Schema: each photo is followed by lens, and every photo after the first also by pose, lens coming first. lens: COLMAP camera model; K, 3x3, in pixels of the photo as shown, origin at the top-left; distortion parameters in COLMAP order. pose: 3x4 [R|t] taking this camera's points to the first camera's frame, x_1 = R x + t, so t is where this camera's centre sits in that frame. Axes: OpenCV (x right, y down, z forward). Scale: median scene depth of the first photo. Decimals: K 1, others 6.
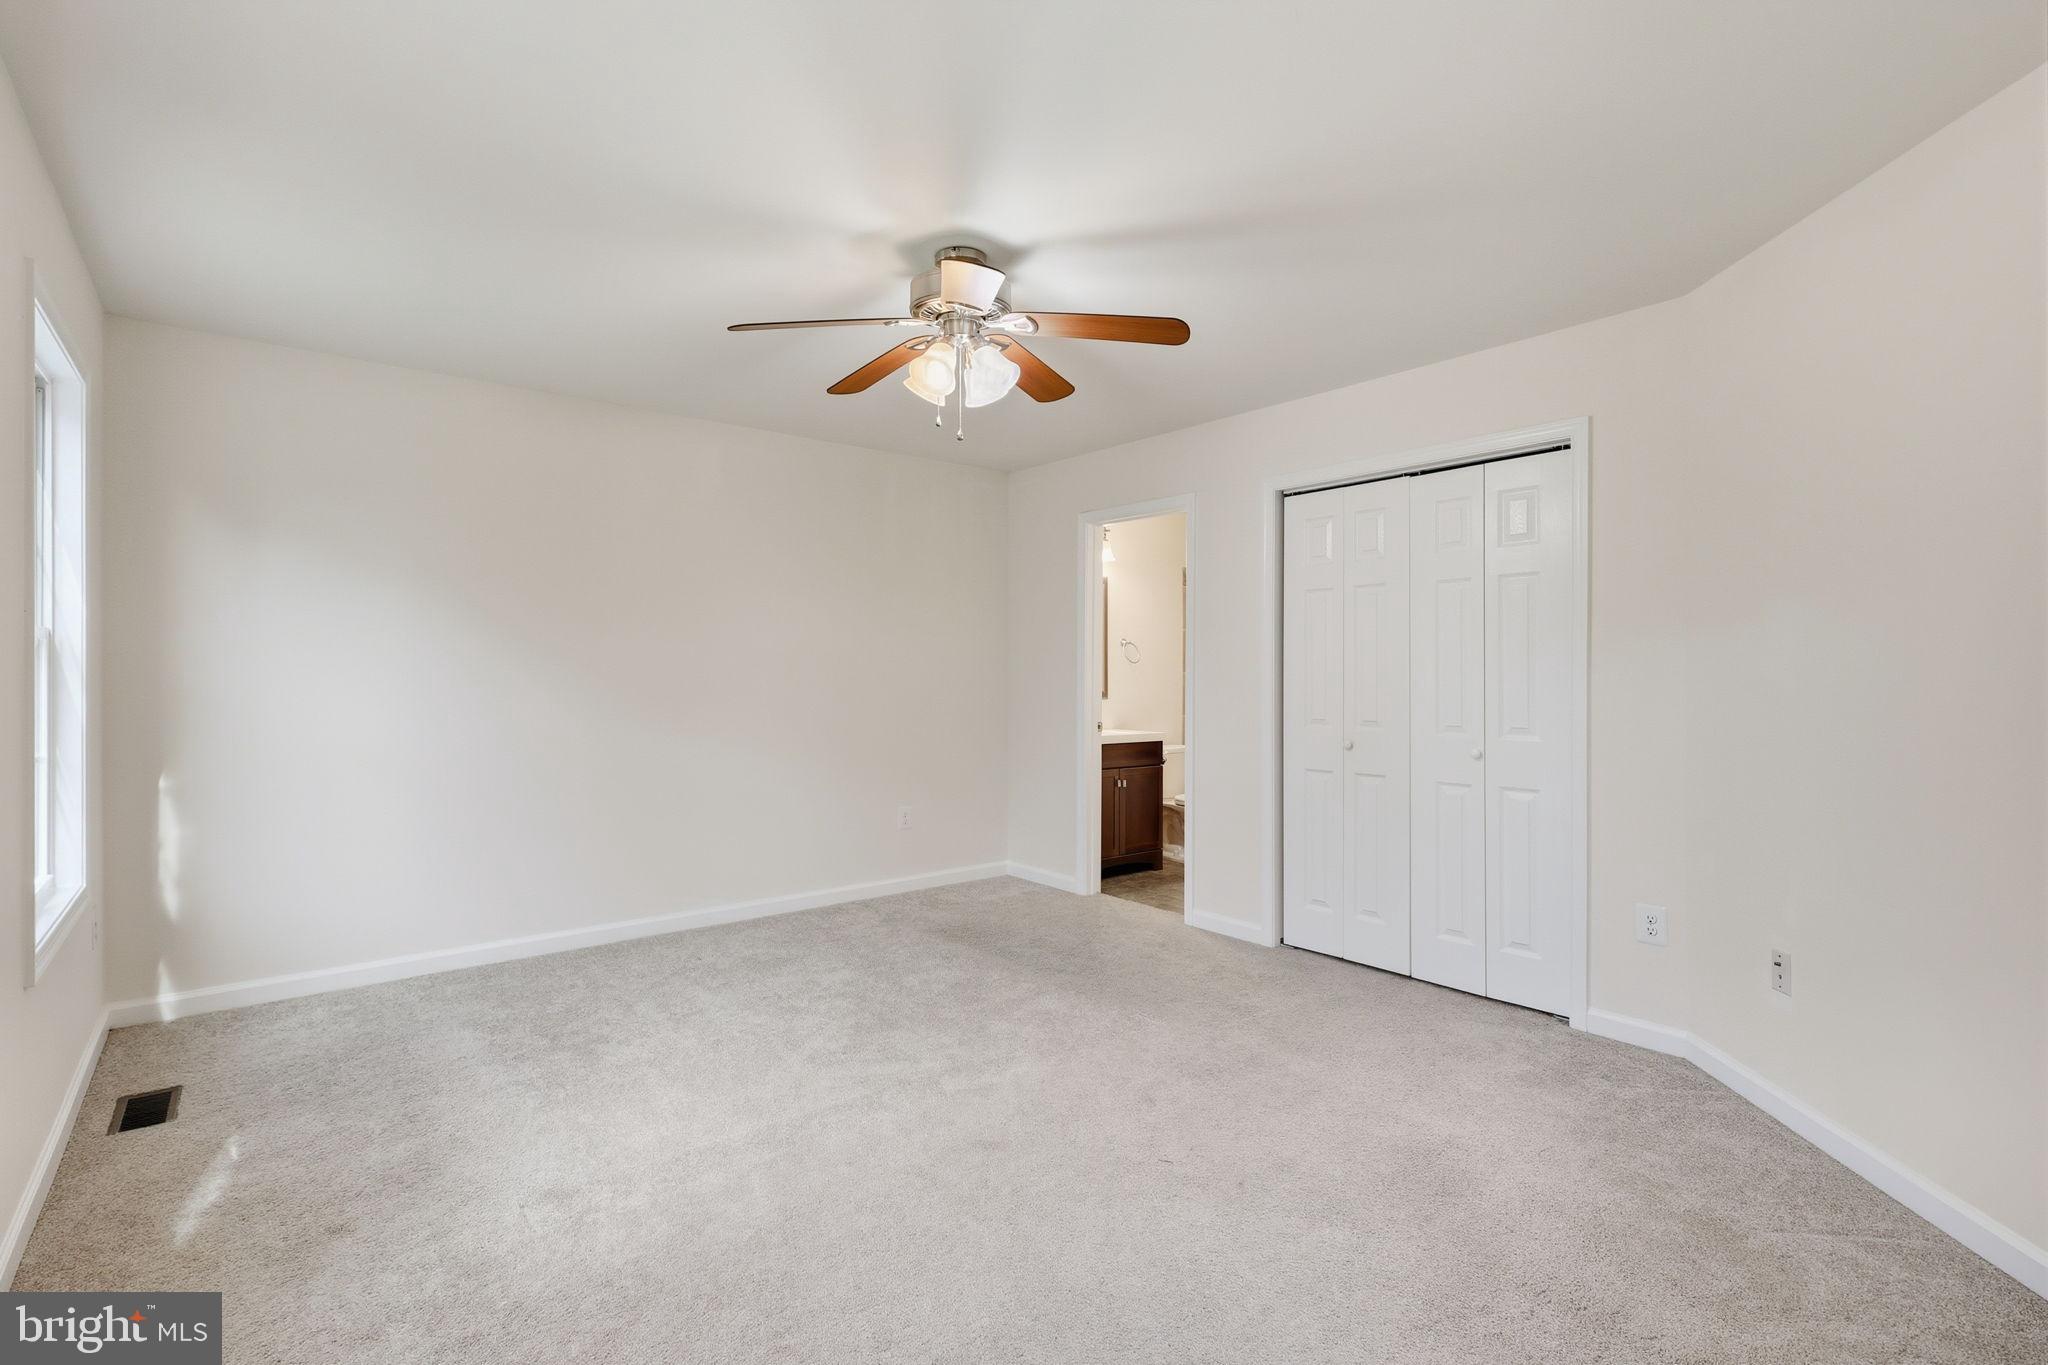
lens RADIAL K [[965.8, 0, 1024.0], [0, 965.8, 682.5], [0, 0, 1]] dist [0.016337, -0.000396]
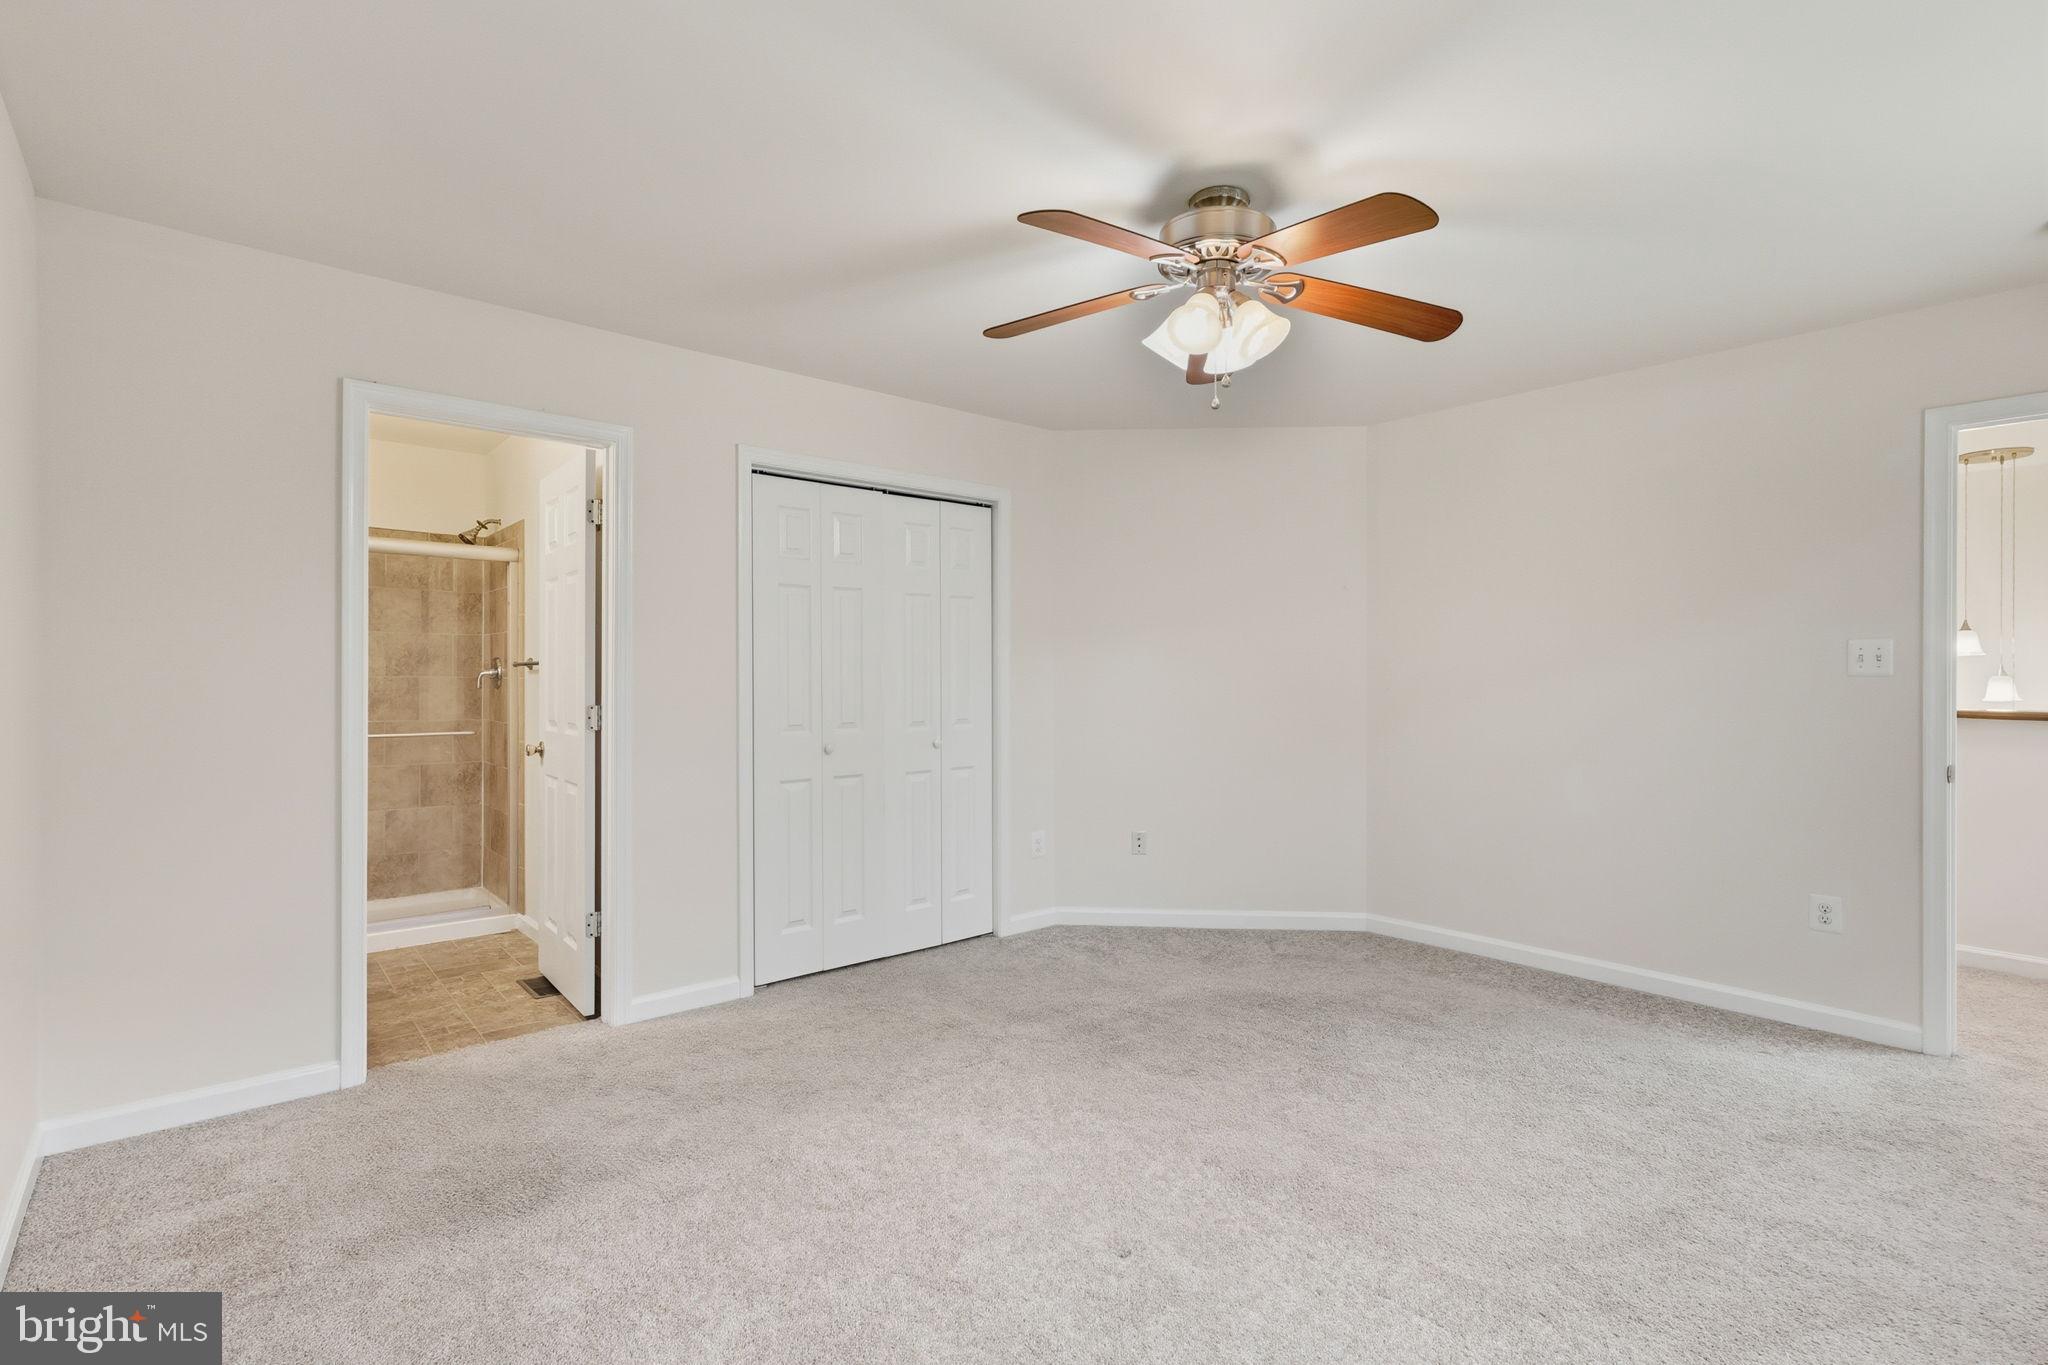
lens RADIAL K [[965.8, 0, 1024.0], [0, 965.8, 682.5], [0, 0, 1]] dist [0.016337, -0.000396]
pose [[-0.047539, -0.008197, 0.998836, -0.693472], [0.004549, 0.999954, 0.008423, -0.010835], [-0.998859, 0.004944, -0.047500, 0.908360]]
